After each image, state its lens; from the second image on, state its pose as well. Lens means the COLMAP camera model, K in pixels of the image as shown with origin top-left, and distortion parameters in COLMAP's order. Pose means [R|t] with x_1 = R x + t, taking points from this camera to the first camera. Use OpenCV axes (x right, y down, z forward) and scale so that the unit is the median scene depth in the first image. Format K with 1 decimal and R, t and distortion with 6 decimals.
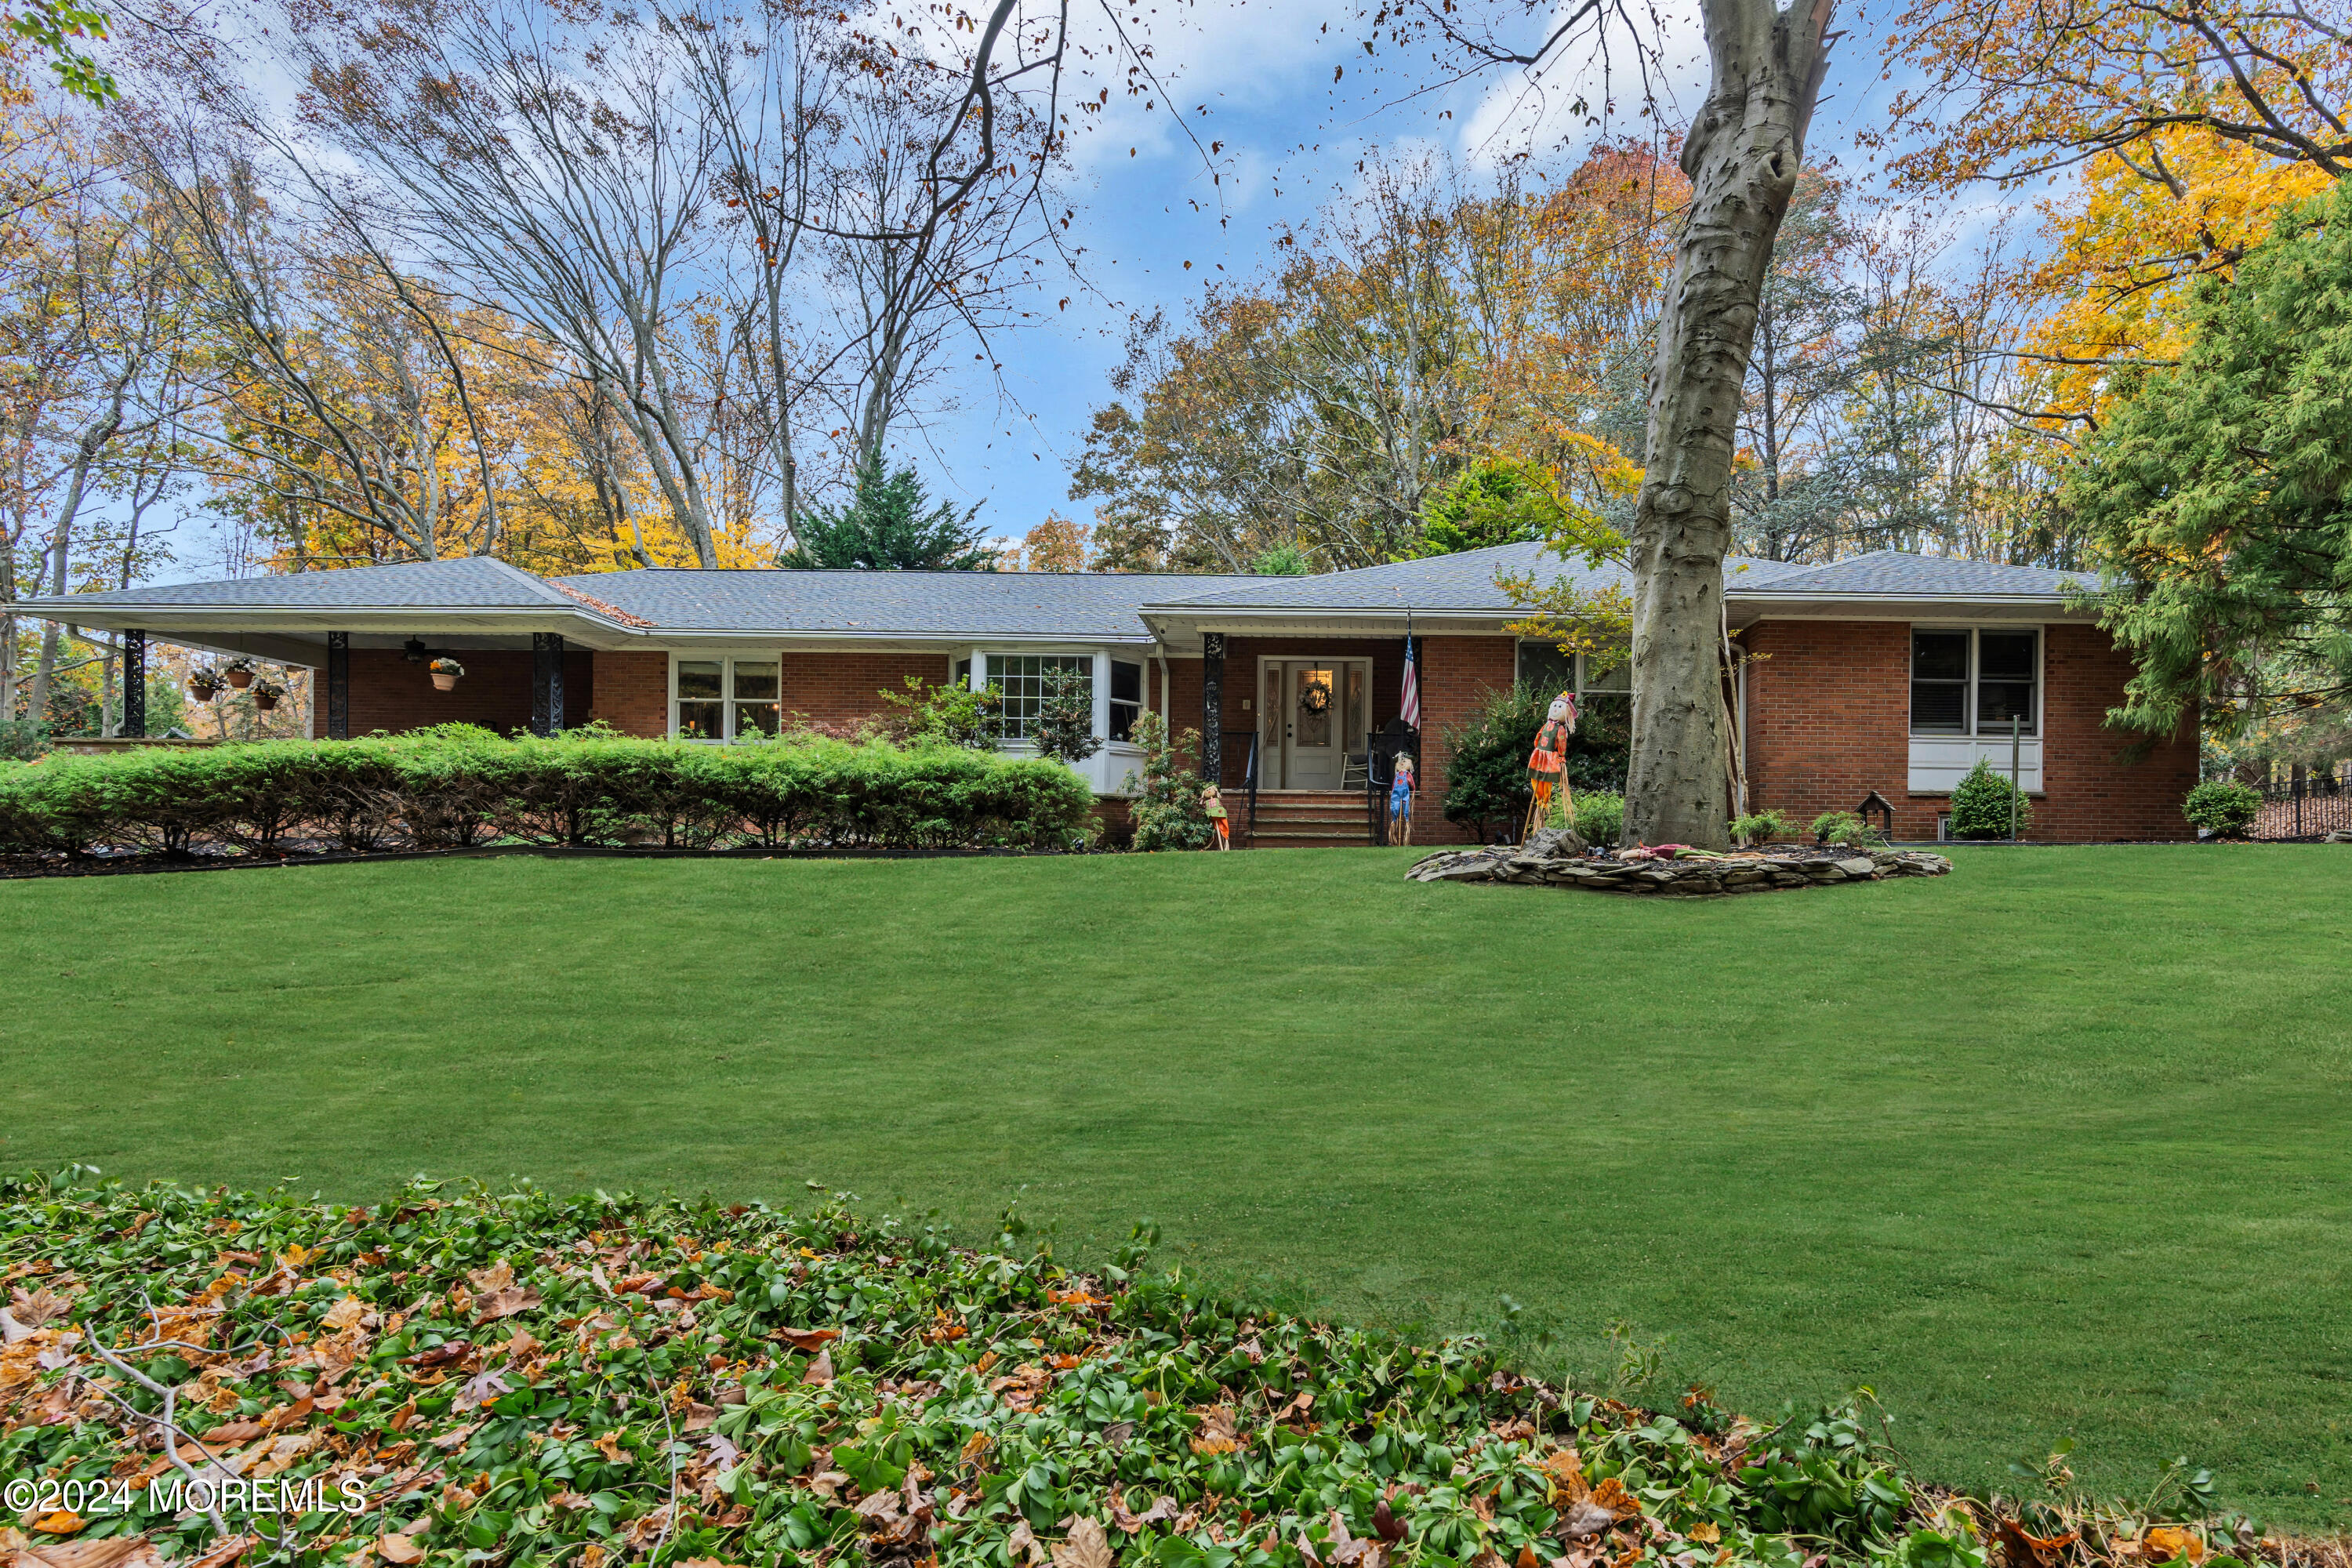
lens RADIAL K [[966.9, 0, 1177.8], [0, 966.9, 850.4], [0, 0, 1]] dist [-0.000897, 0.000164]
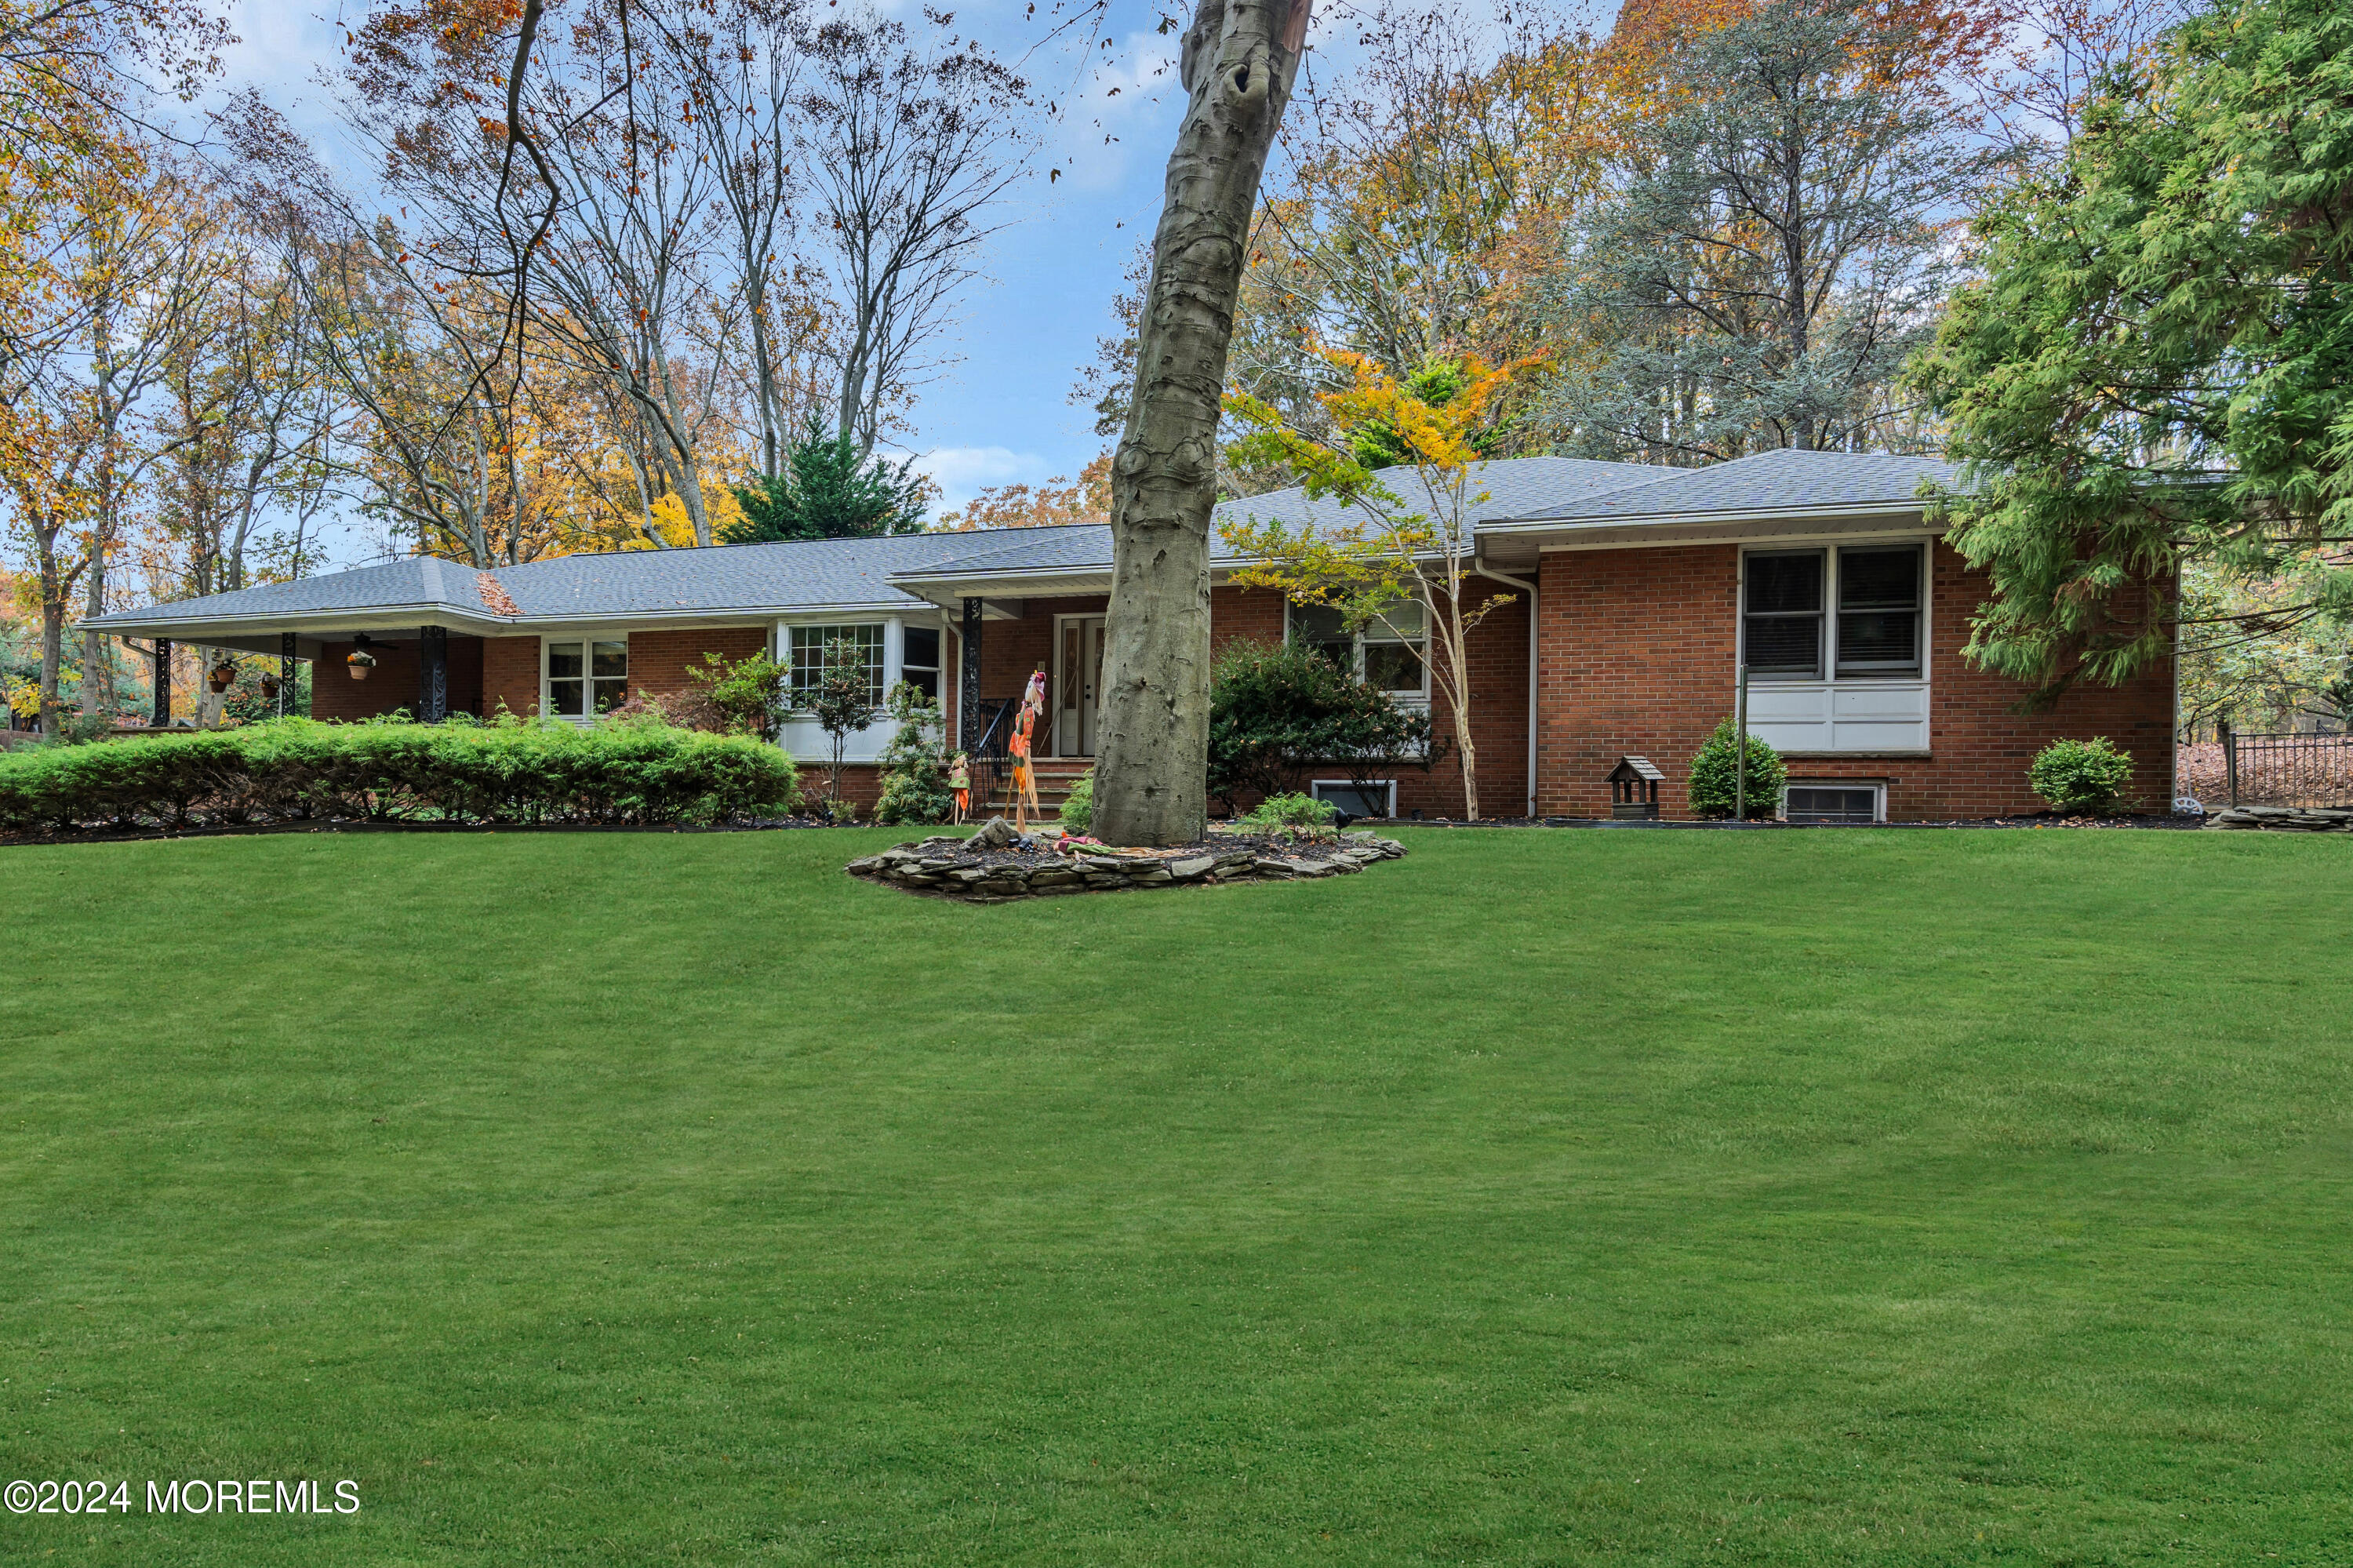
lens RADIAL K [[1062.5, 0, 1178.0], [0, 1062.5, 784.7], [0, 0, 1]] dist [-0.002142, 0.000212]
pose [[0.968673, -0.005449, -0.248278, 0.518603], [0.004088, 0.999974, -0.005994, -0.030083], [0.248304, 0.004792, 0.968670, 0.019469]]
